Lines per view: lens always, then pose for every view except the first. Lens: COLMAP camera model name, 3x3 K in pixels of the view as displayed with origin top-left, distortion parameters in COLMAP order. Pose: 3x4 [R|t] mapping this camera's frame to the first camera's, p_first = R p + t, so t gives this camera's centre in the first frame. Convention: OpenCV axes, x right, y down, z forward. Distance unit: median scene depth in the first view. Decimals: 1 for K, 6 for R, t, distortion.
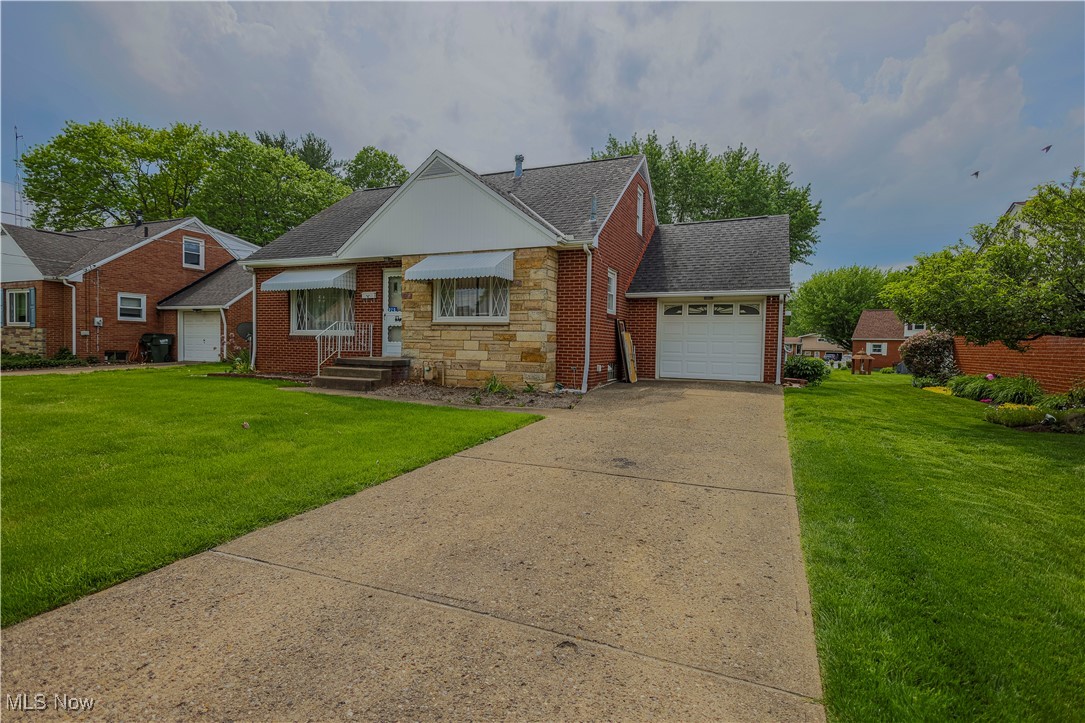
lens RADIAL K [[496.1, 0, 542.1], [0, 496.1, 361.0], [0, 0, 1]] dist [0.009477, -0.002718]
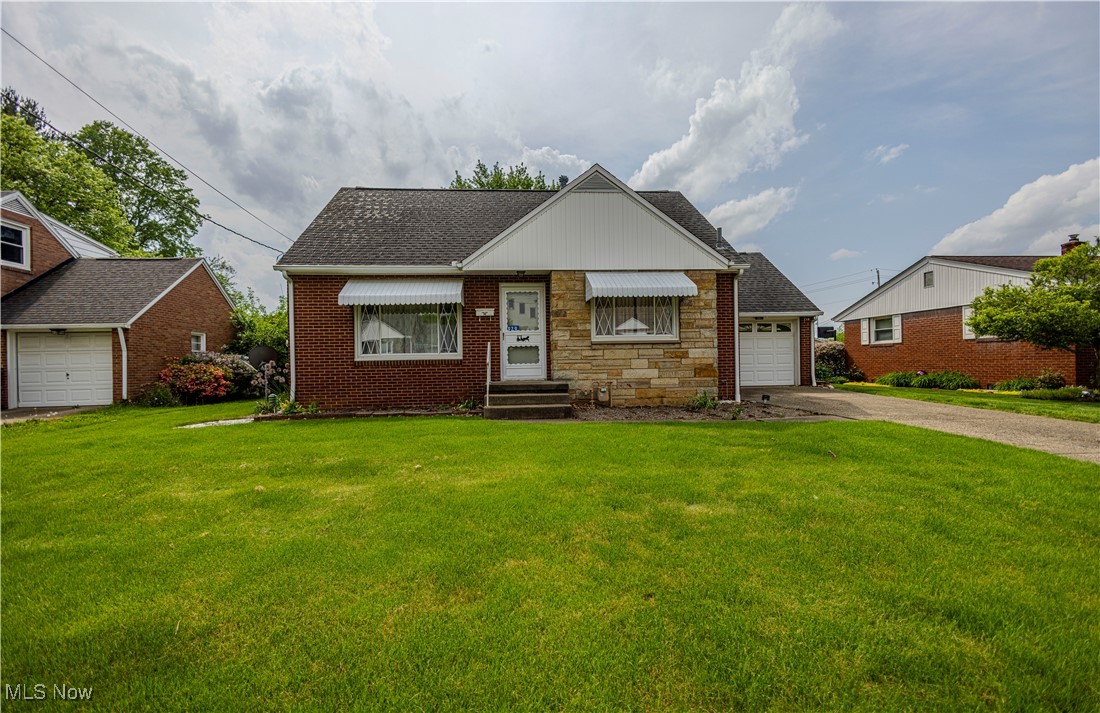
lens RADIAL K [[475.2, 0, 549.9], [0, 475.2, 364.2], [0, 0, 1]] dist [0.008176, 0.000139]
pose [[0.890967, -0.036392, 0.452607, -0.698855], [0.049140, 0.998657, -0.016437, -0.022625], [-0.451401, 0.036886, 0.891558, 0.216201]]
